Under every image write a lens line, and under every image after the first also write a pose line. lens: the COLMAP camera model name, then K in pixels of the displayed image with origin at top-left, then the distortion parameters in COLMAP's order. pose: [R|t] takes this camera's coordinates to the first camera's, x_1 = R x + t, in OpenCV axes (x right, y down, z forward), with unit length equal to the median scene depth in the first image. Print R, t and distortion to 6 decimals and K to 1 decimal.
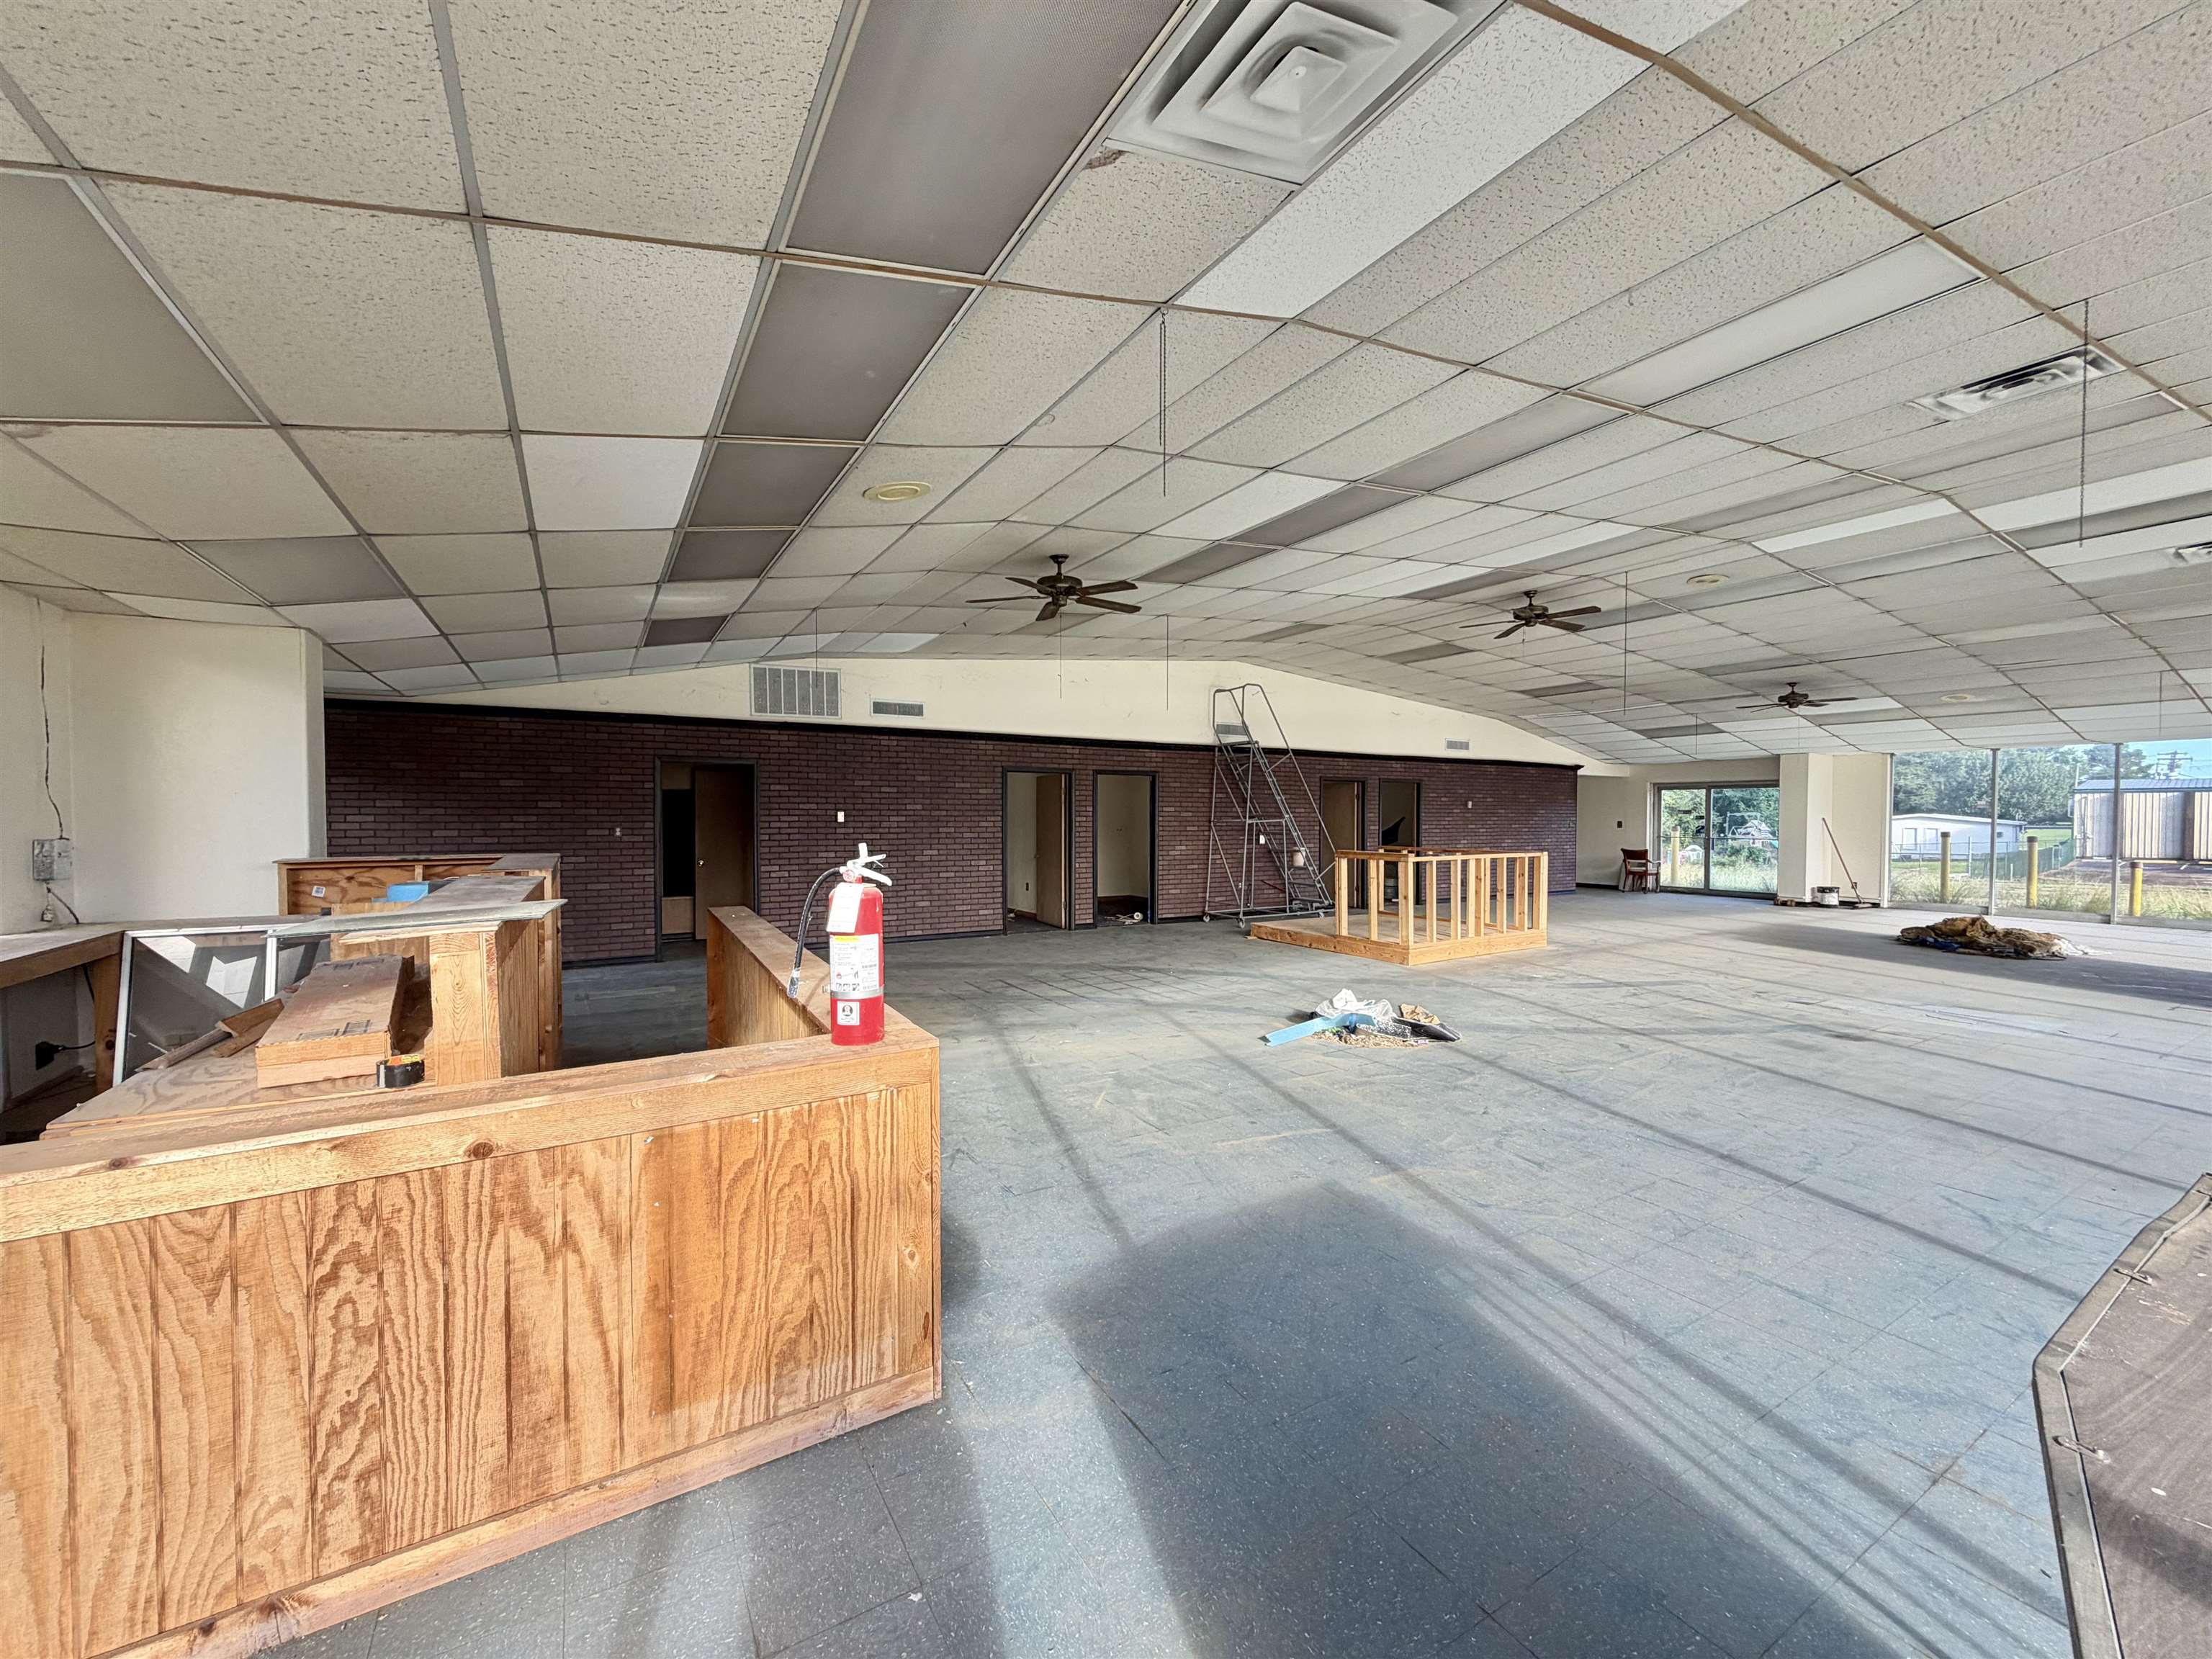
lens RADIAL K [[881.4, 0, 1106.0], [0, 881.4, 827.4], [0, 0, 1]] dist [-0.000093, 0.000106]
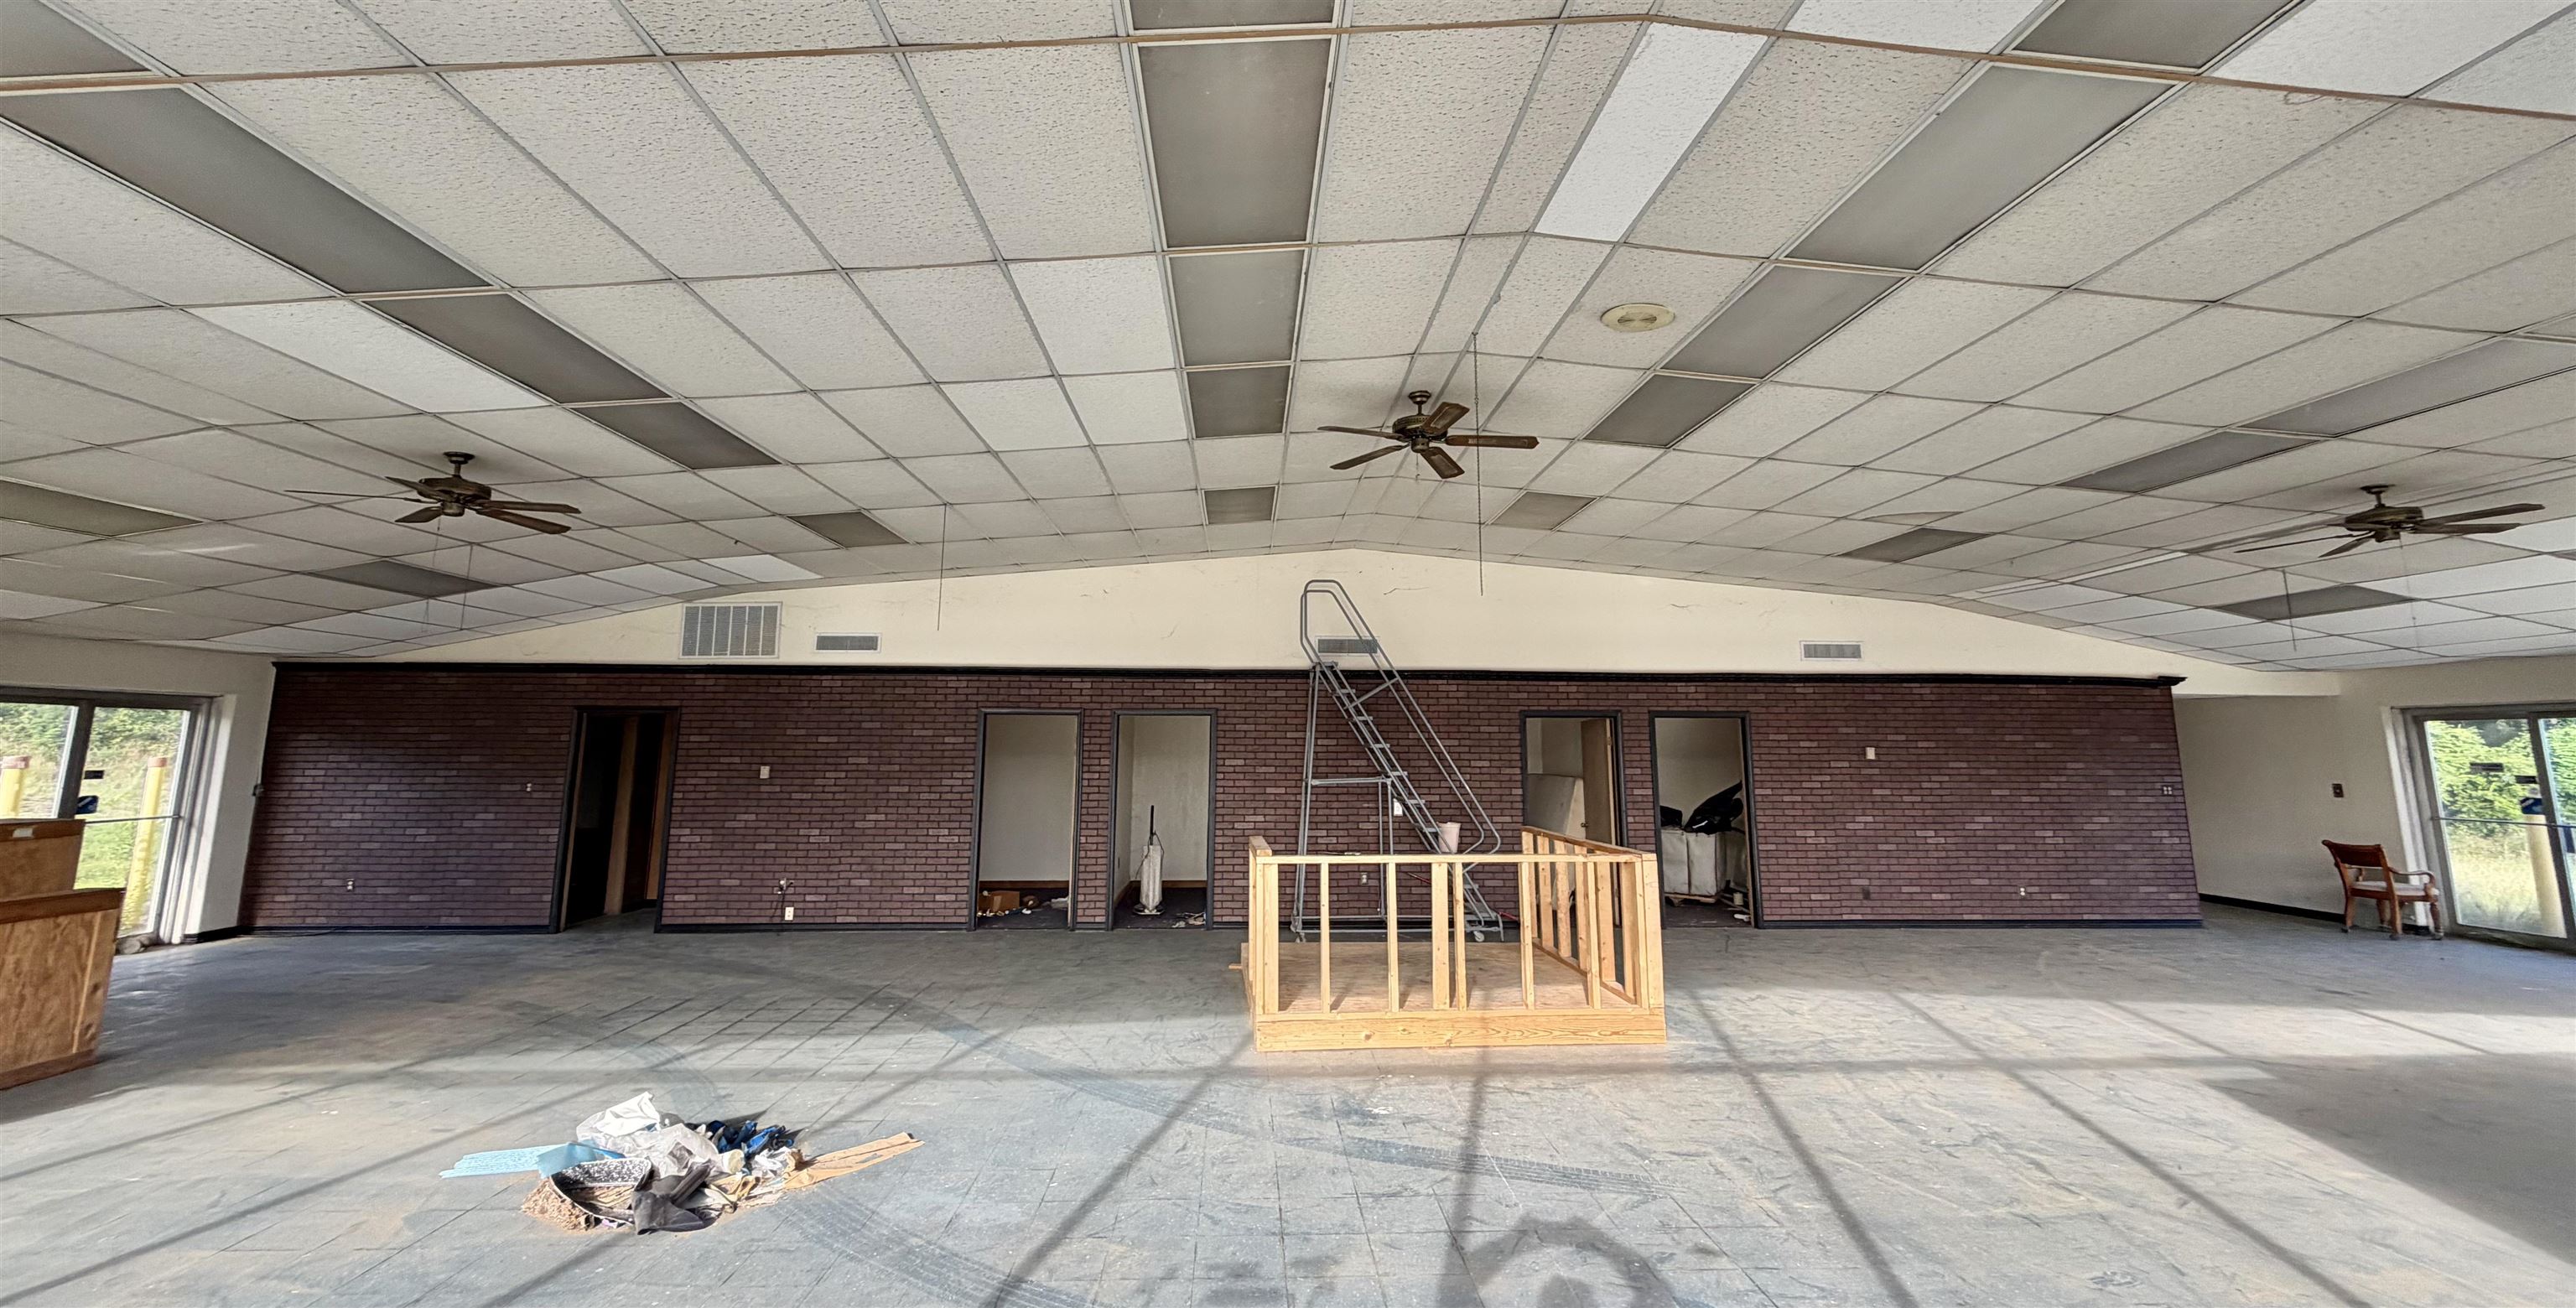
lens RADIAL K [[1020.9, 0, 1278.3], [0, 1020.9, 595.7], [0, 0, 1]] dist [-0.004324, -0.000163]
pose [[0.879280, -0.071533, -0.470904, 0.497366], [-0.008910, 0.986015, -0.166418, -0.017037], [0.476222, 0.150523, 0.866346, 0.289179]]
